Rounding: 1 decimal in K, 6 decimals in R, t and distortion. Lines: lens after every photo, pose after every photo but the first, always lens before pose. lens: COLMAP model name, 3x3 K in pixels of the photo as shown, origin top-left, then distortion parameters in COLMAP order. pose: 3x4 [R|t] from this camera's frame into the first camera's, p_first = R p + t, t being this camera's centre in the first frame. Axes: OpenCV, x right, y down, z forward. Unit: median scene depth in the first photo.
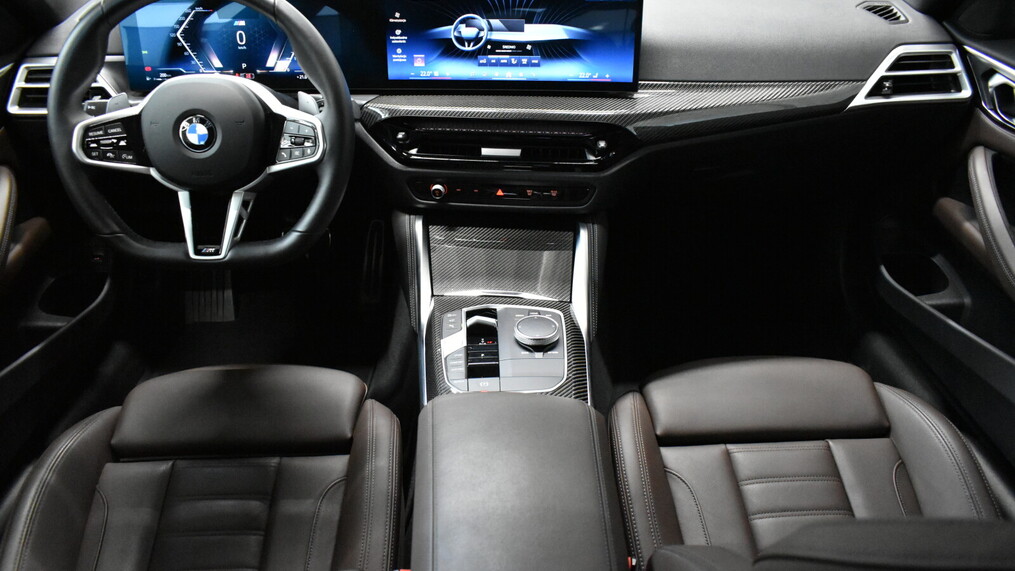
lens RADIAL K [[783.7, 0, 507.5], [0, 783.7, 285.5], [0, 0, 1]] dist [-0.003895, 0.001866]
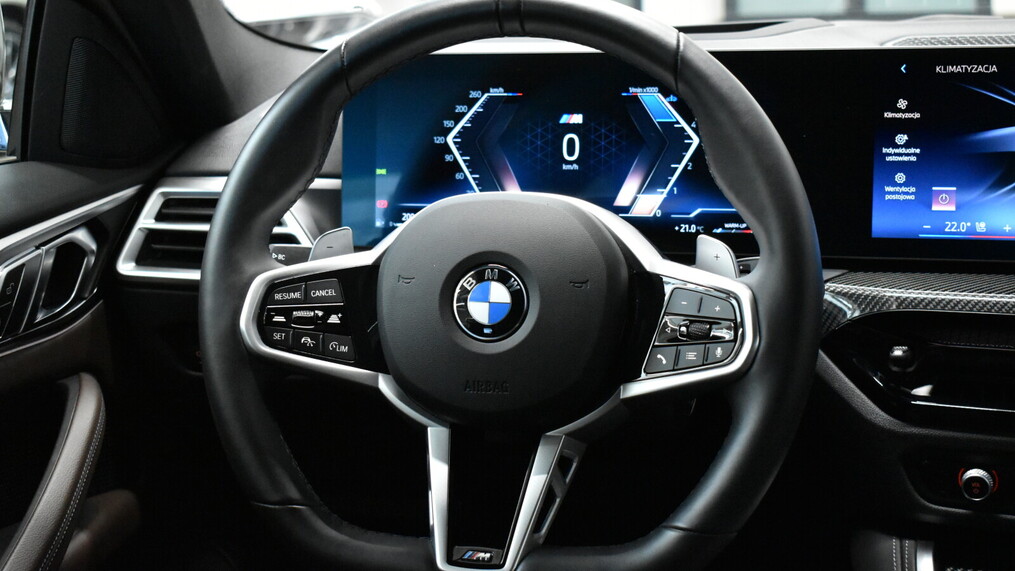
lens RADIAL K [[1626.8, 0, 507.5], [0, 1626.8, 285.5], [0, 0, 1]] dist [-0.038981, -0.027699]
pose [[0.965109, 0.030002, -0.260123, -0.124406], [-0.111709, 0.945651, -0.305395, 0.088355], [0.236823, 0.323798, 0.916008, 0.099032]]
